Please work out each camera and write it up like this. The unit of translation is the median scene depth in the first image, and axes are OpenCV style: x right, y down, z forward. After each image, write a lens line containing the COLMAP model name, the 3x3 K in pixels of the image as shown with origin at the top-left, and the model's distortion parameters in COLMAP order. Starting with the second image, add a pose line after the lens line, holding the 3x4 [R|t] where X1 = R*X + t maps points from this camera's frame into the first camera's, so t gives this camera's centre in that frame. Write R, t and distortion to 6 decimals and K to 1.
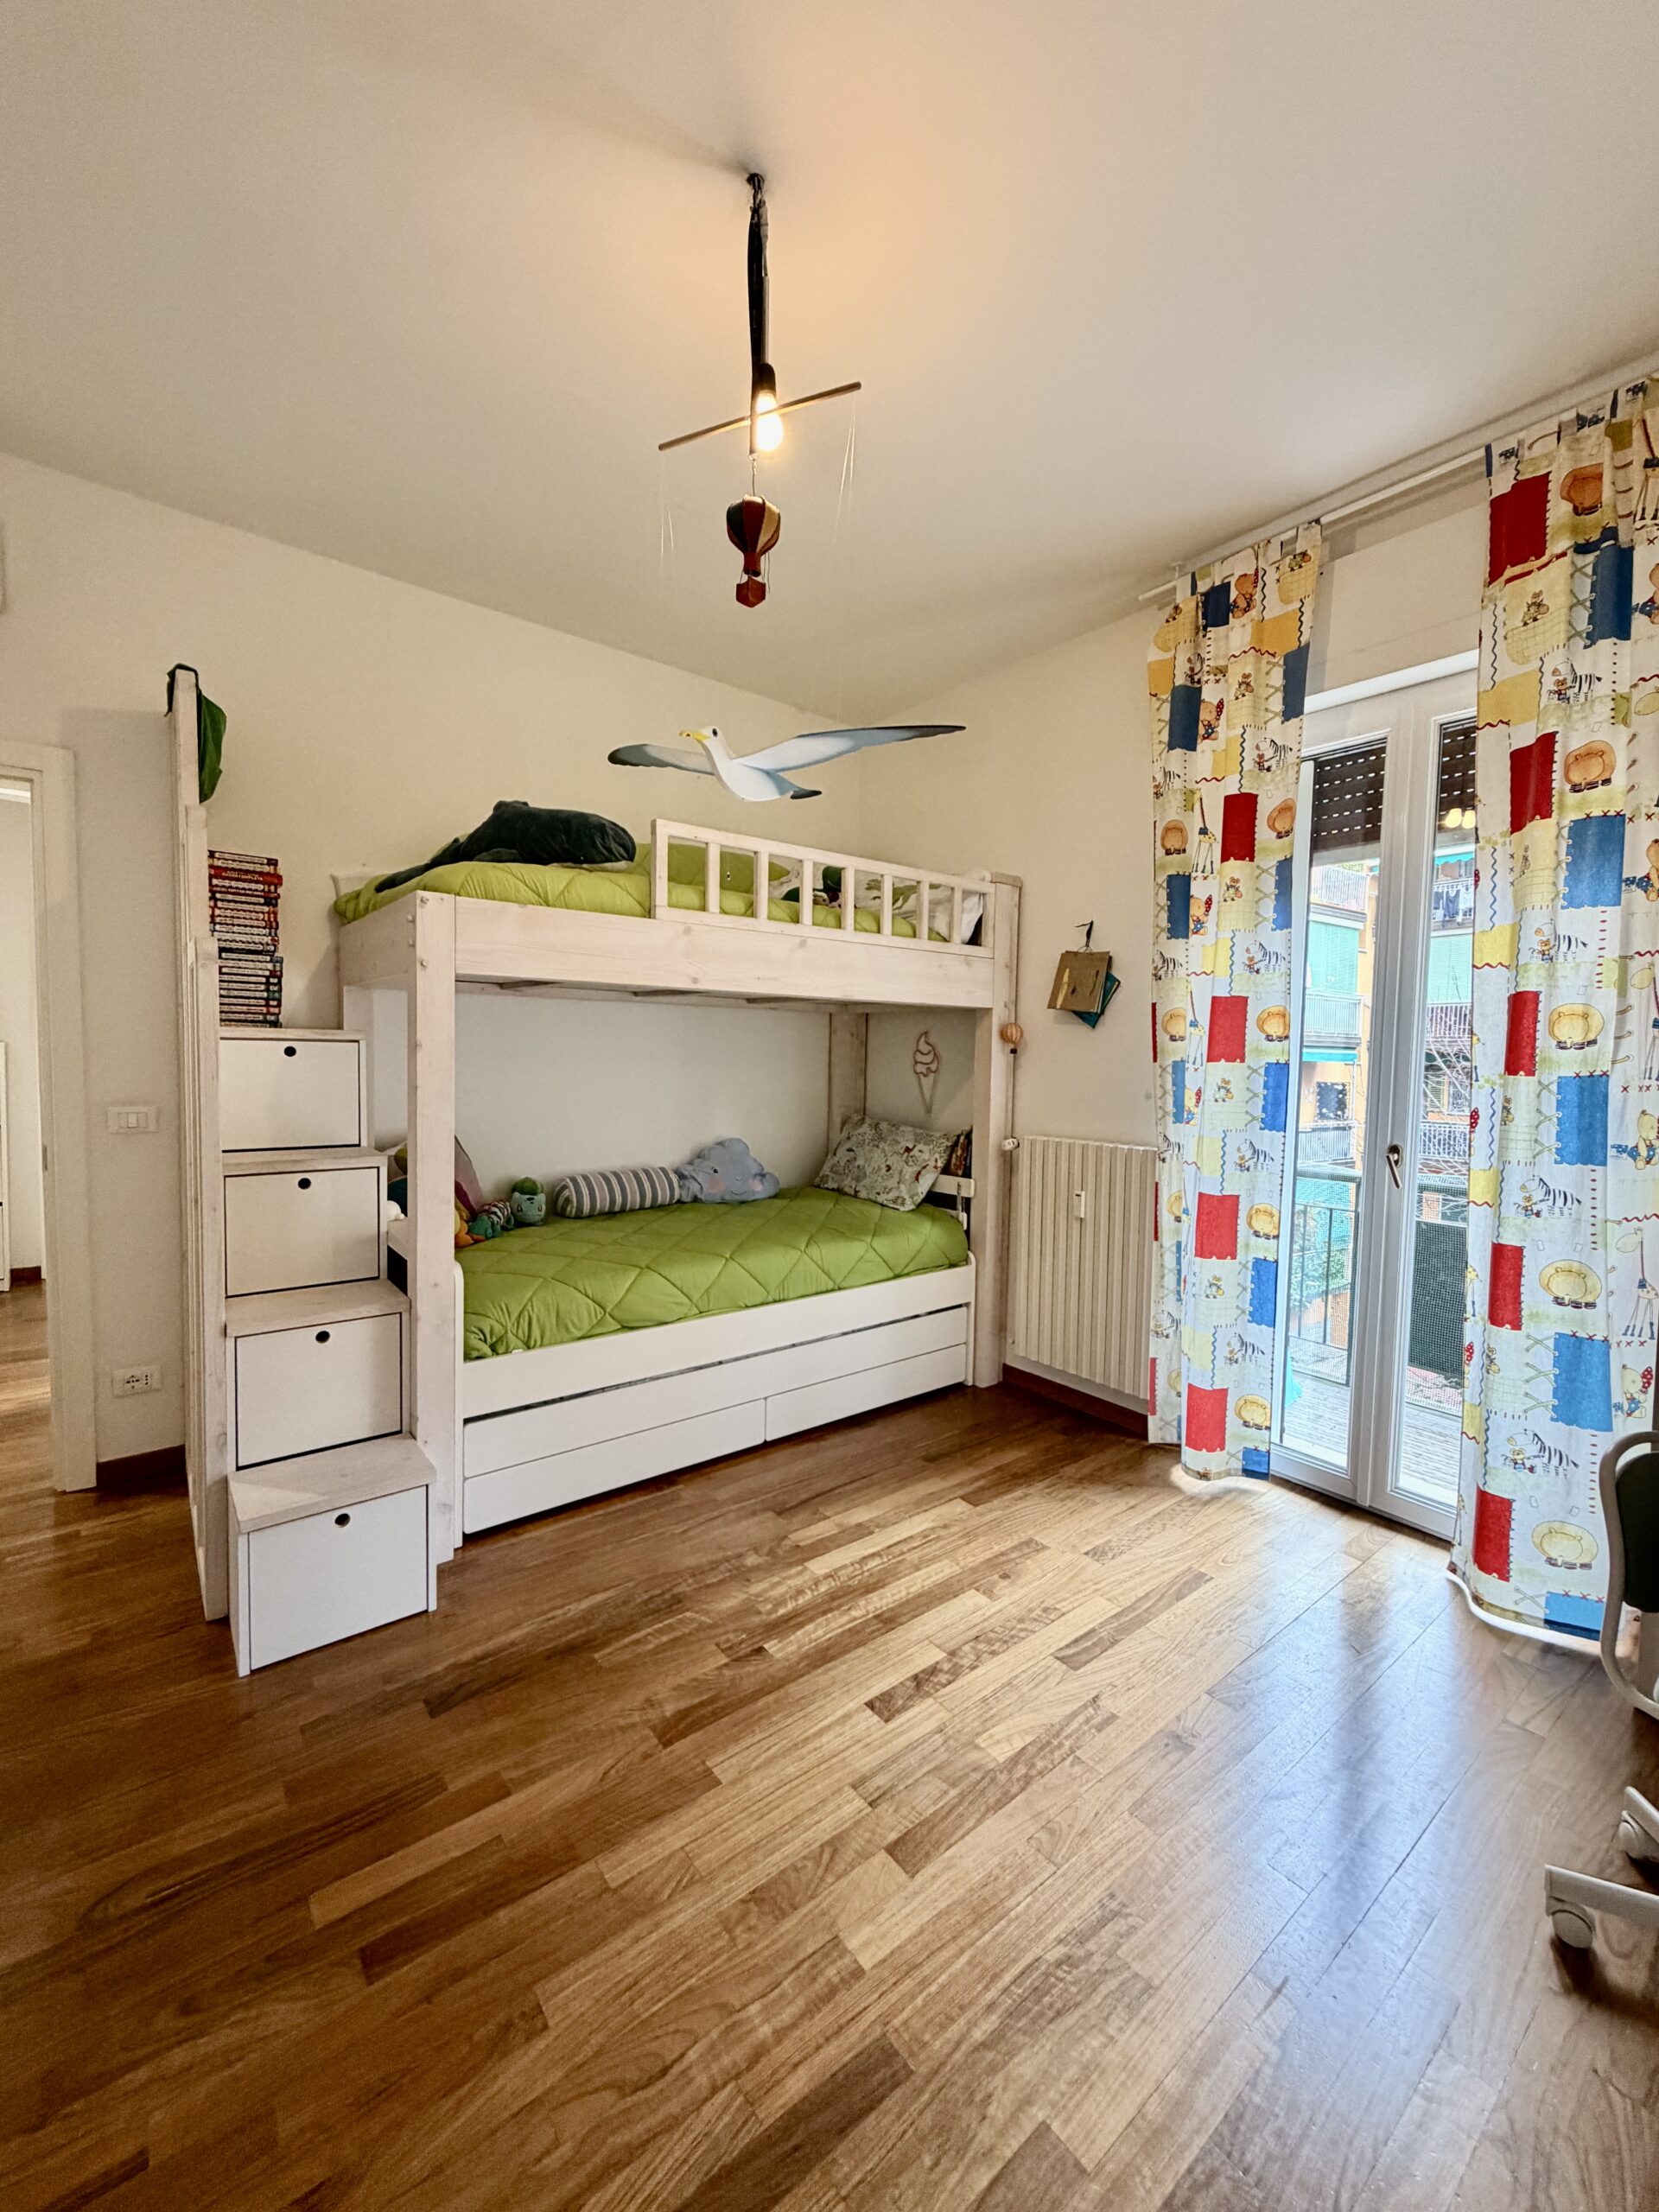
lens RADIAL K [[890.5, 0, 827.6], [0, 890.5, 1098.3], [0, 0, 1]] dist [-0.002833, 0.000352]
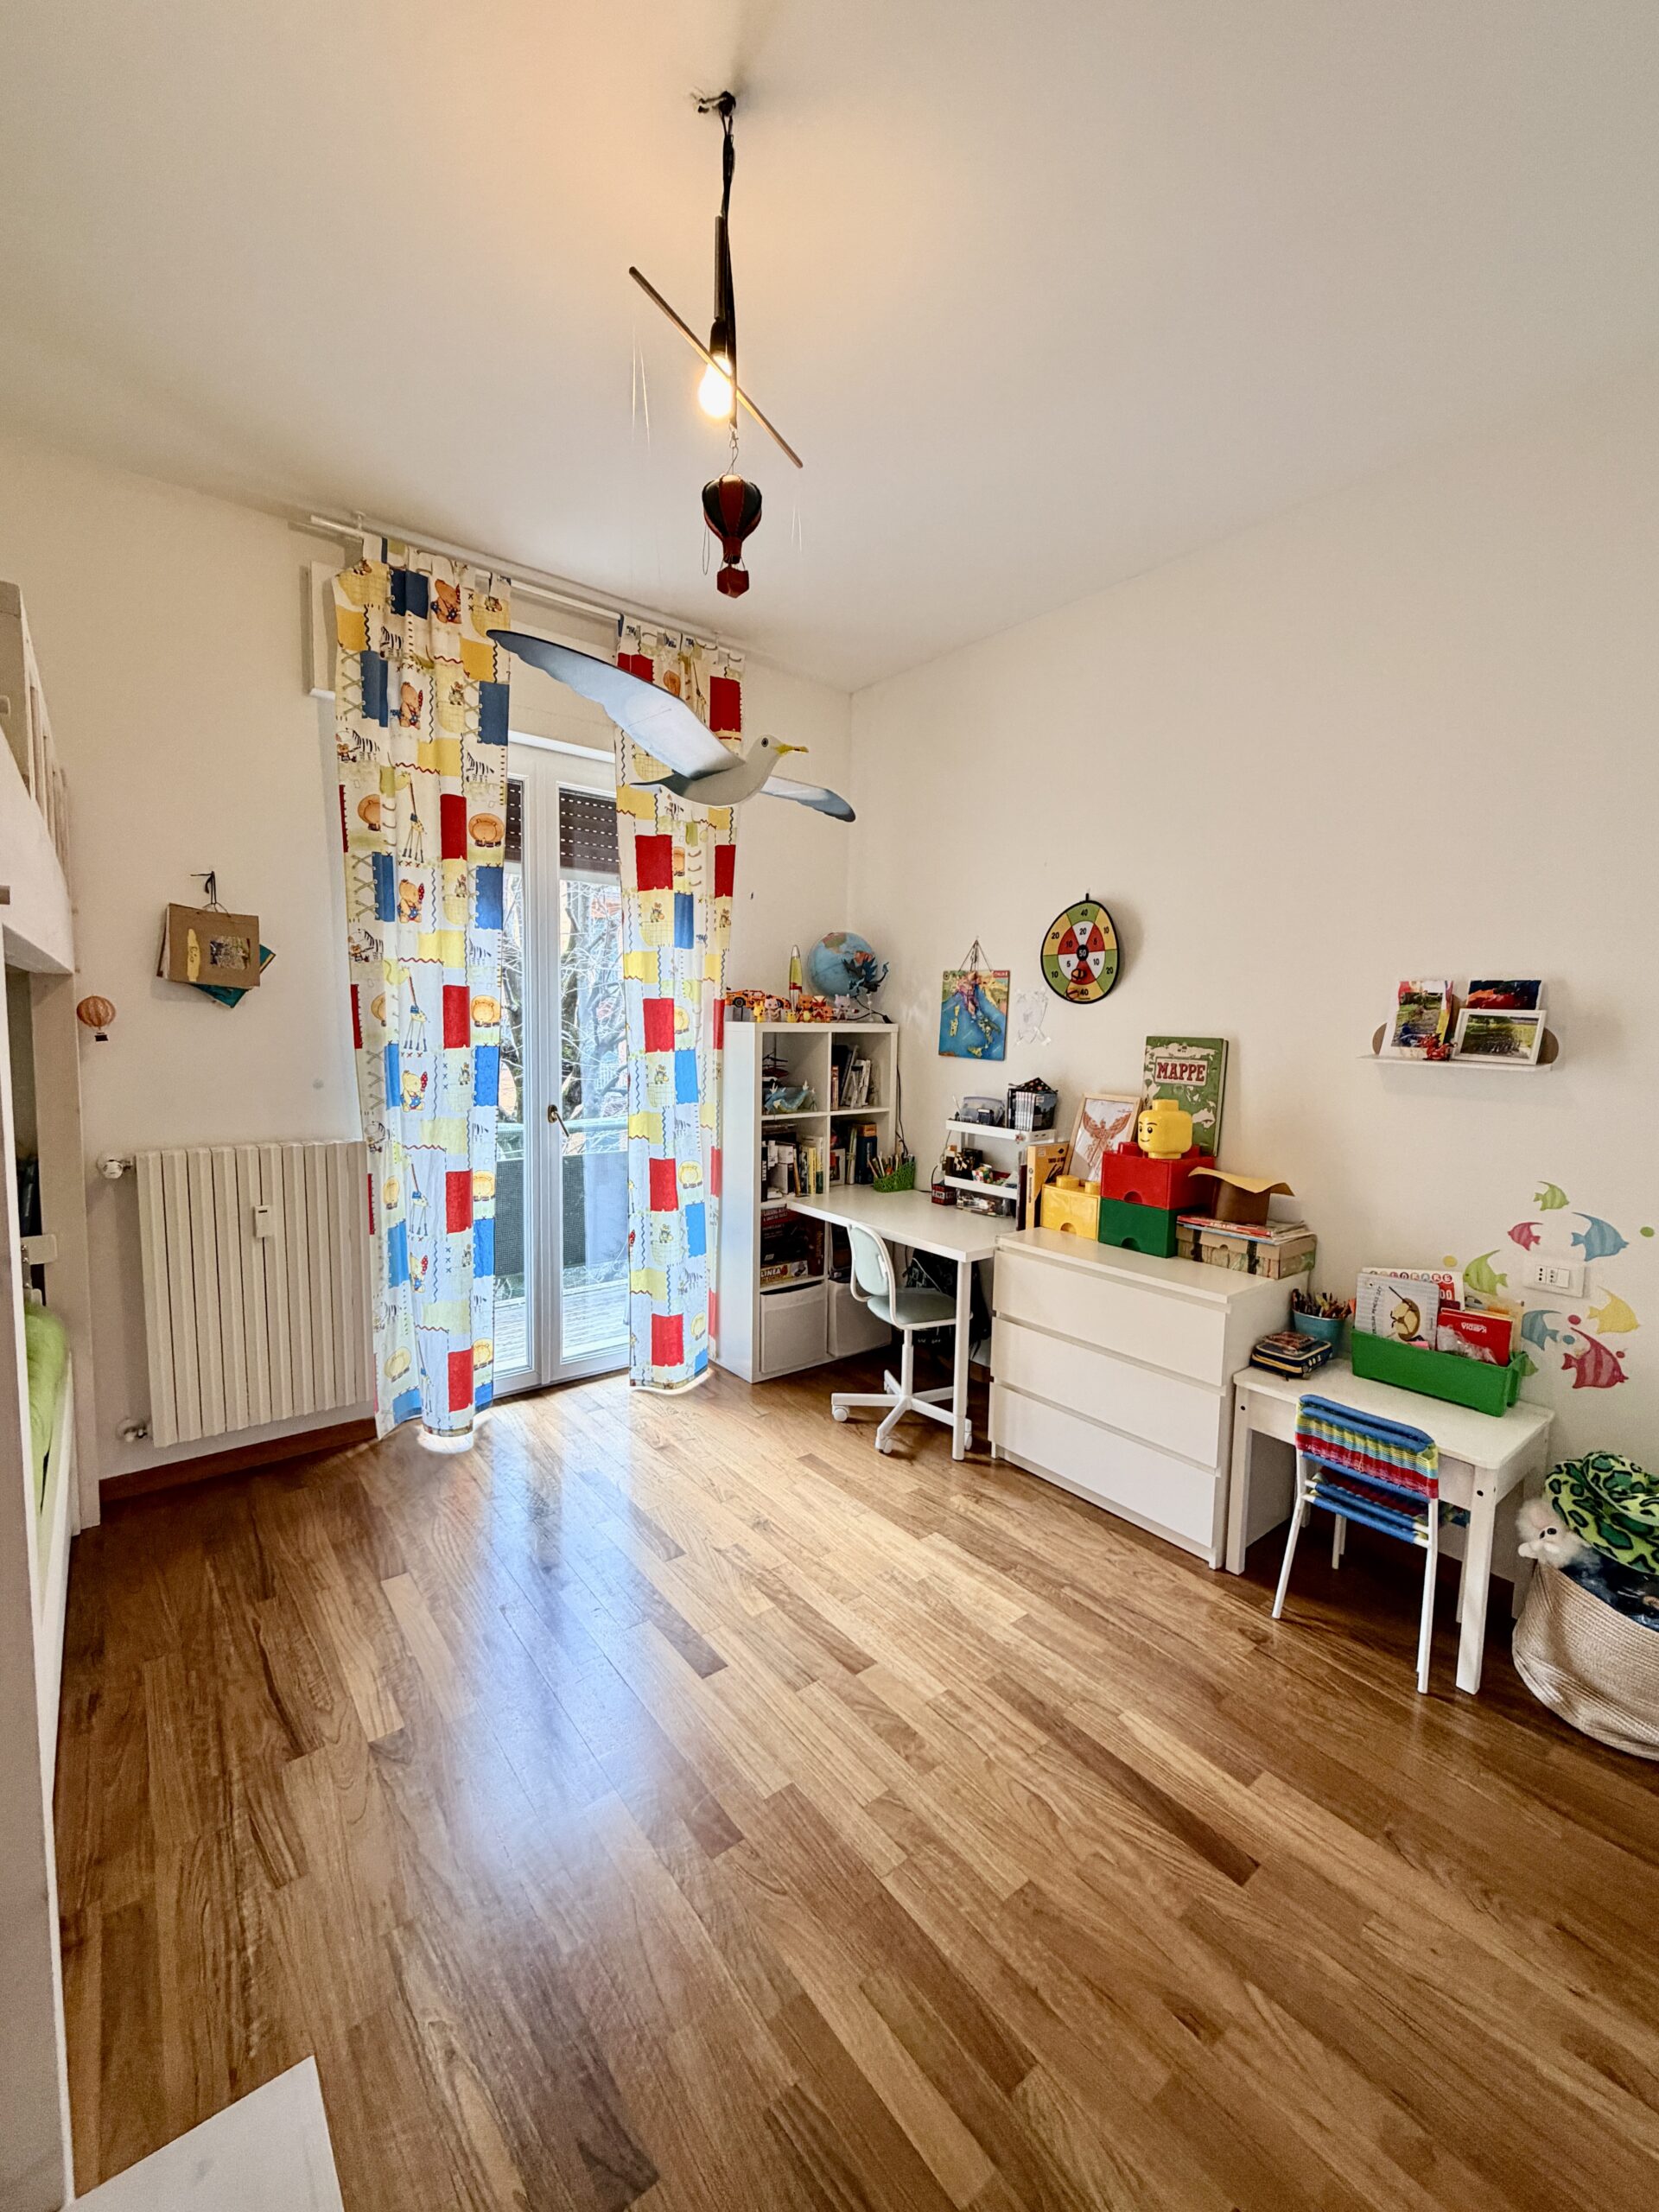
lens RADIAL K [[905.7, 0, 832.0], [0, 905.7, 1098.9], [0, 0, 1]] dist [-0.005598, -0.000247]
pose [[-0.002150, -0.106357, 0.994326, -0.659346], [0.030707, 0.993852, 0.106373, -0.082822], [-0.999526, 0.030762, 0.001130, 0.563375]]
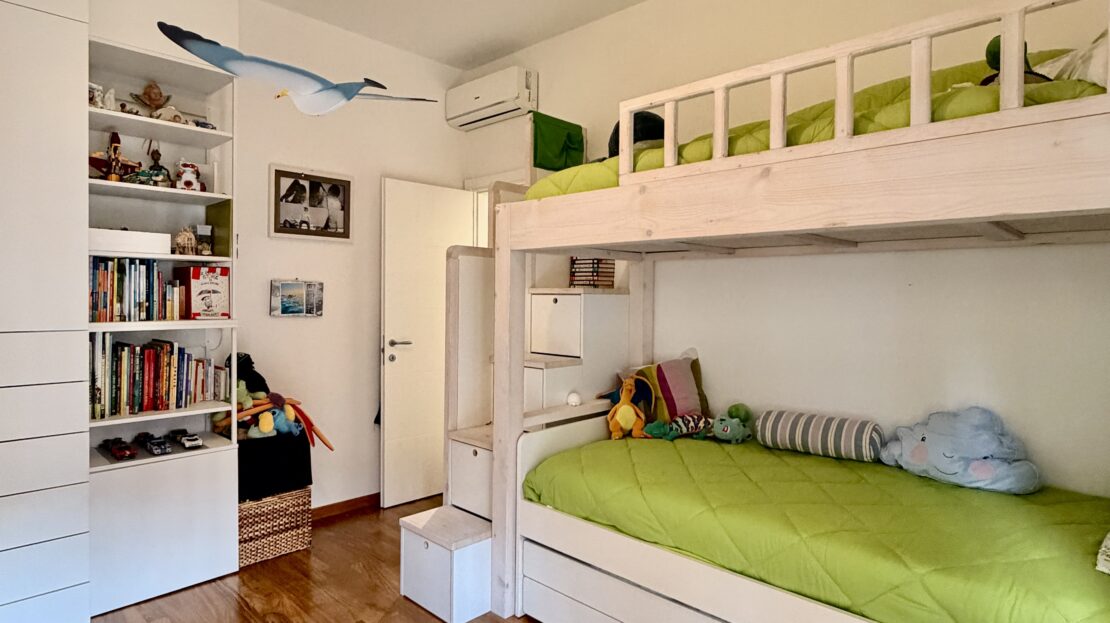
lens RADIAL K [[607.2, 0, 554.1], [0, 607.2, 305.3], [0, 0, 1]] dist [-0.000677, -0.000173]
pose [[0.138741, -0.003168, -0.990324, 0.576447], [-0.059484, 0.998163, -0.011526, -0.027886], [0.988541, 0.060507, 0.138298, 0.786240]]
